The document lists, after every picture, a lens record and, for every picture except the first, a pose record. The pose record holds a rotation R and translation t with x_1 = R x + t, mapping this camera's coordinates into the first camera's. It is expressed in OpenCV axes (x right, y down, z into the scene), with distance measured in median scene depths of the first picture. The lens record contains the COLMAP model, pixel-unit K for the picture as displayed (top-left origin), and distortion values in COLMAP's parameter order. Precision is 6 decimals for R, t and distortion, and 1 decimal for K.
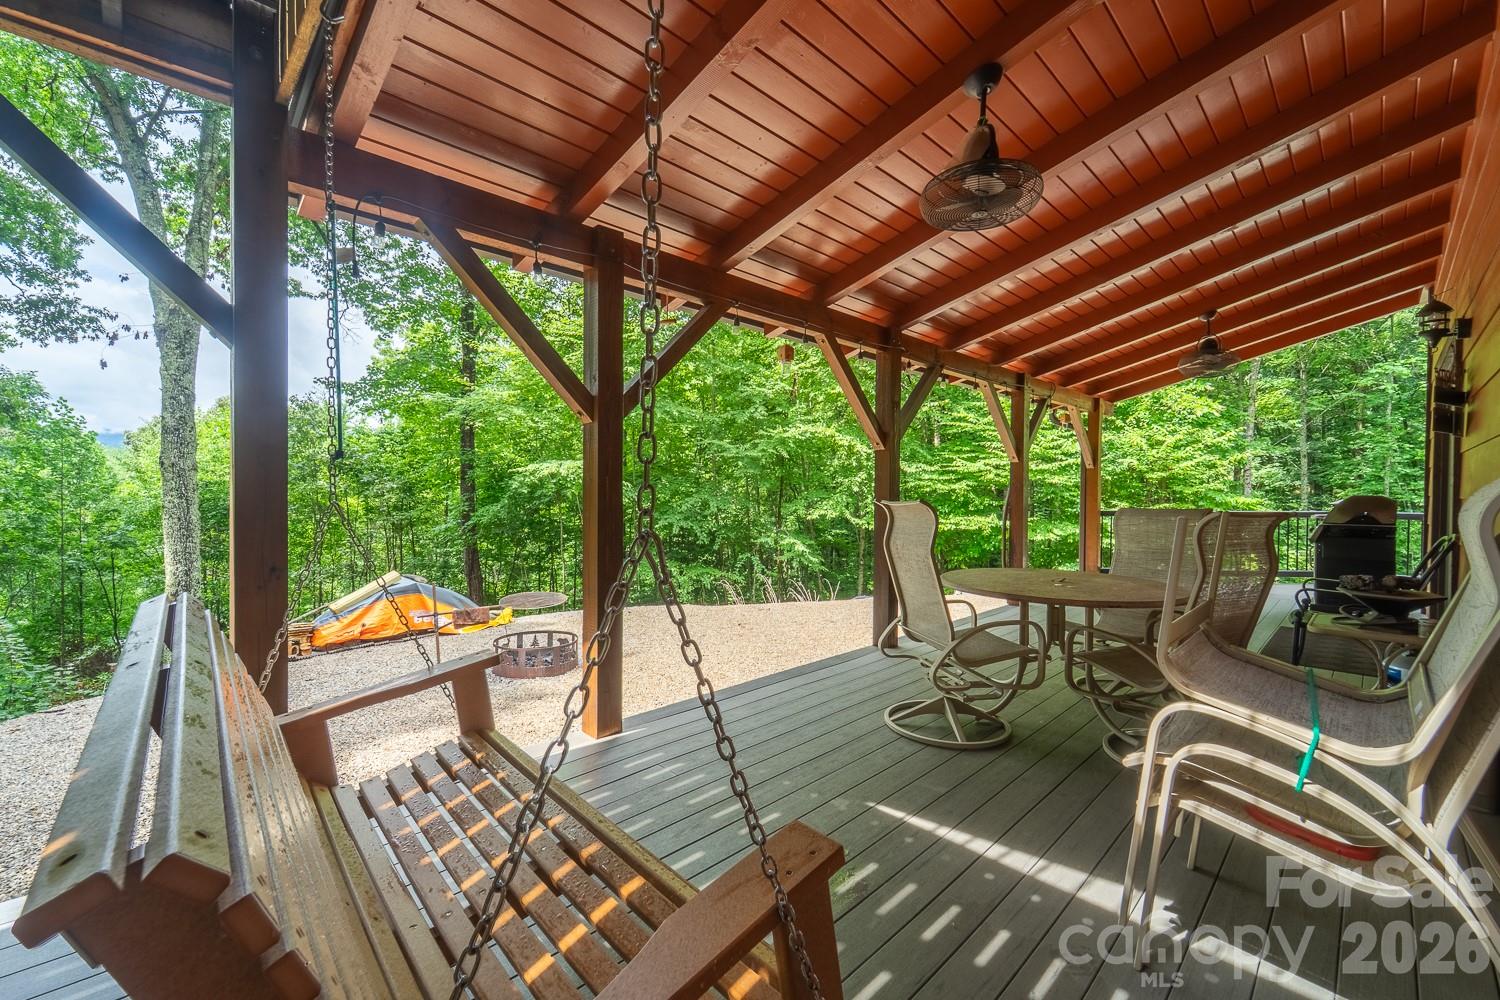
lens RADIAL K [[619.0, 0, 728.0], [0, 619.0, 505.0], [0, 0, 1]] dist [-0.002334, 0.001547]
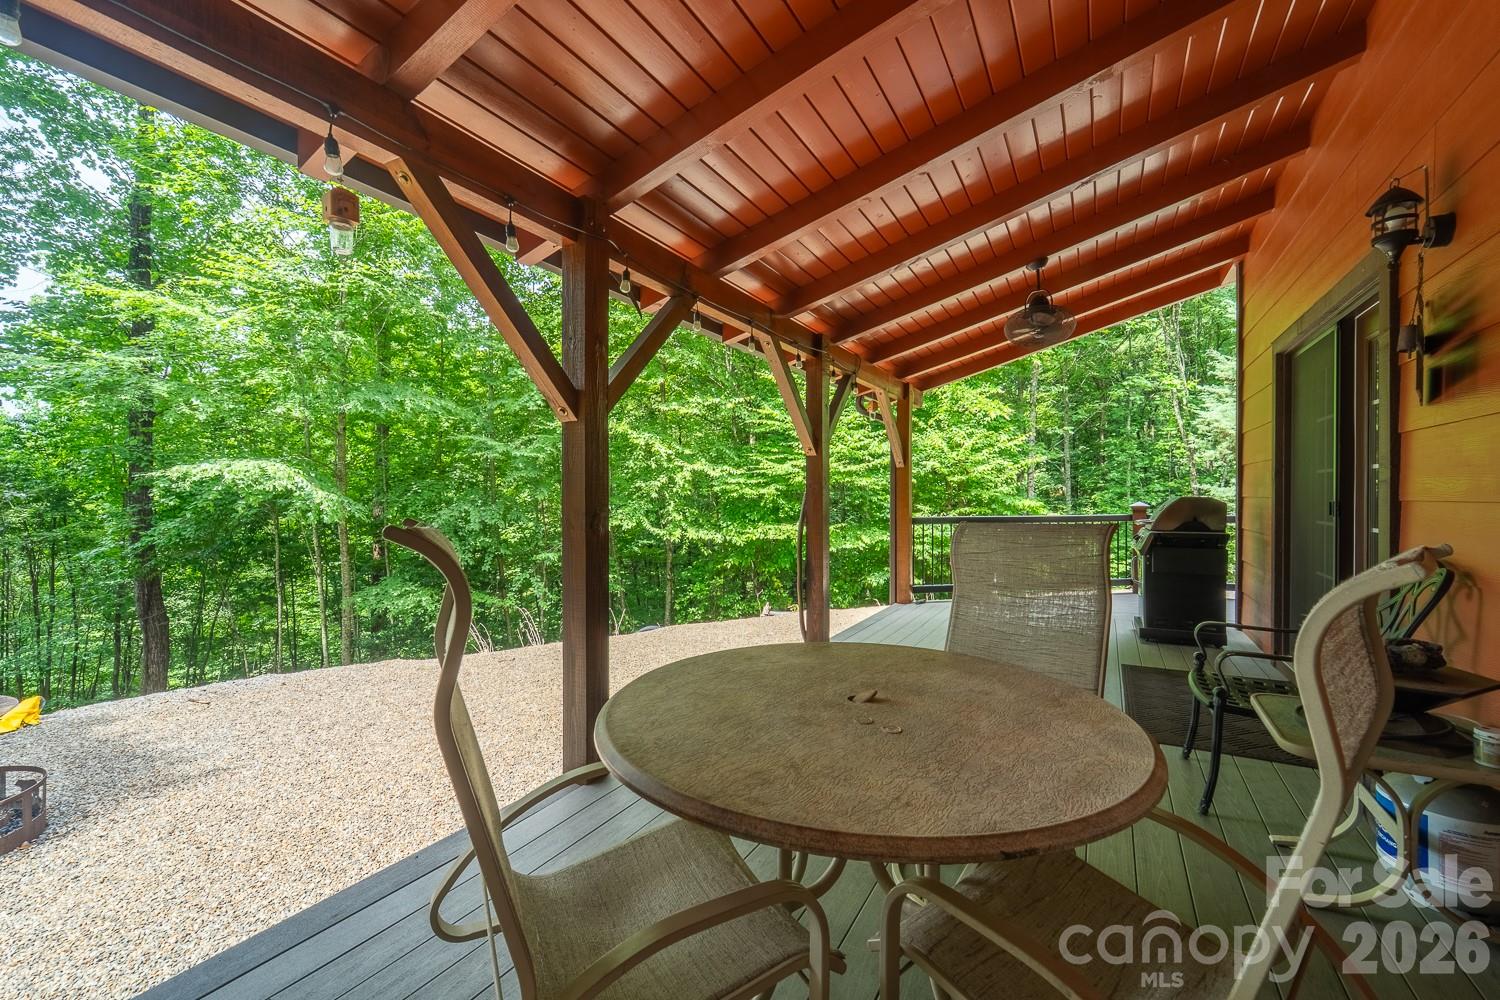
lens RADIAL K [[619.0, 0, 748.5], [0, 619.0, 503.8], [0, 0, 1]] dist [-0.002334, 0.001547]
pose [[0.954996, -0.010601, 0.296430, 0.086742], [0.014197, 0.999849, -0.009979, -0.003047], [-0.296280, 0.013738, 0.955002, 0.160723]]
